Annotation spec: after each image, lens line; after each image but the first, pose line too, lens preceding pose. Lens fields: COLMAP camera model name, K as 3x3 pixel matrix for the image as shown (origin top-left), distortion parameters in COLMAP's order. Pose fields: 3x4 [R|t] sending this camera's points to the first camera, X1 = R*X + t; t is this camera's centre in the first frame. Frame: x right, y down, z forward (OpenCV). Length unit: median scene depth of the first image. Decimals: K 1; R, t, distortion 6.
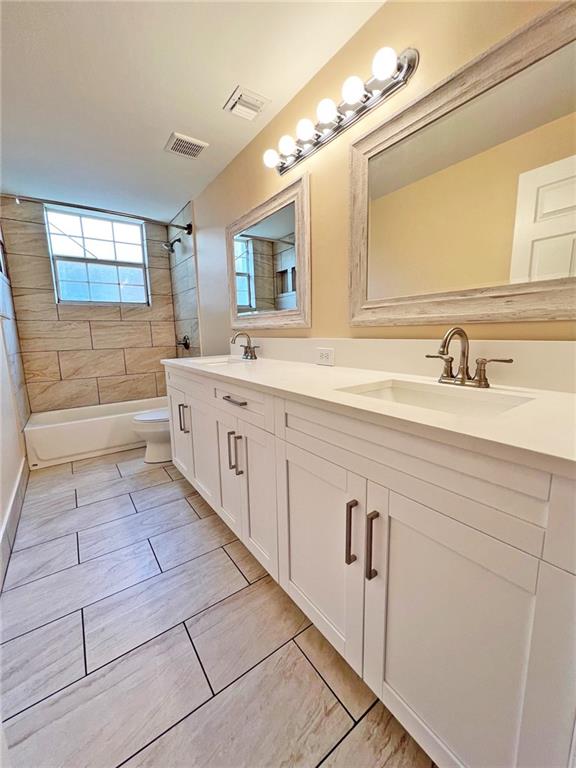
lens RADIAL K [[308.2, 0, 288.6], [0, 308.2, 383.7], [0, 0, 1]] dist [-0.000940, 0.000485]
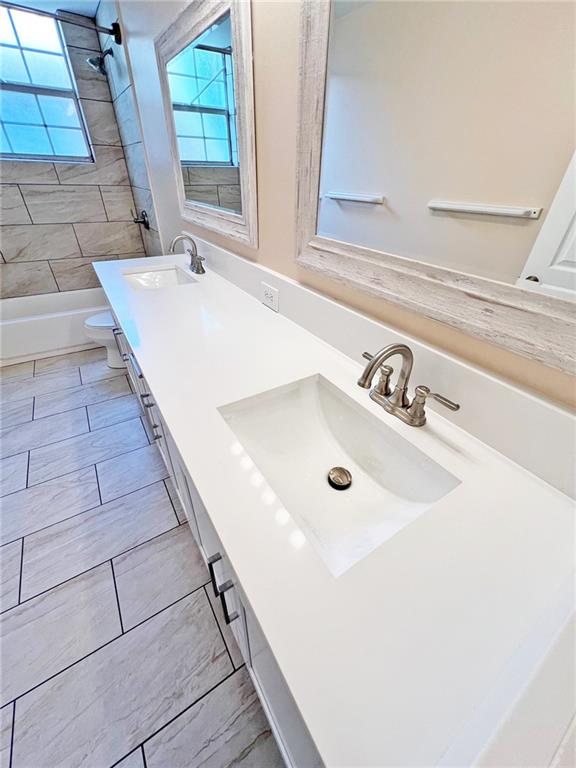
lens RADIAL K [[308.2, 0, 287.4], [0, 308.2, 384.1], [0, 0, 1]] dist [-0.000940, 0.000485]
pose [[0.997334, 0.070596, -0.018488, 0.211077], [-0.056655, 0.908696, 0.413597, -0.231457], [0.045998, -0.411447, 0.910272, 0.224287]]
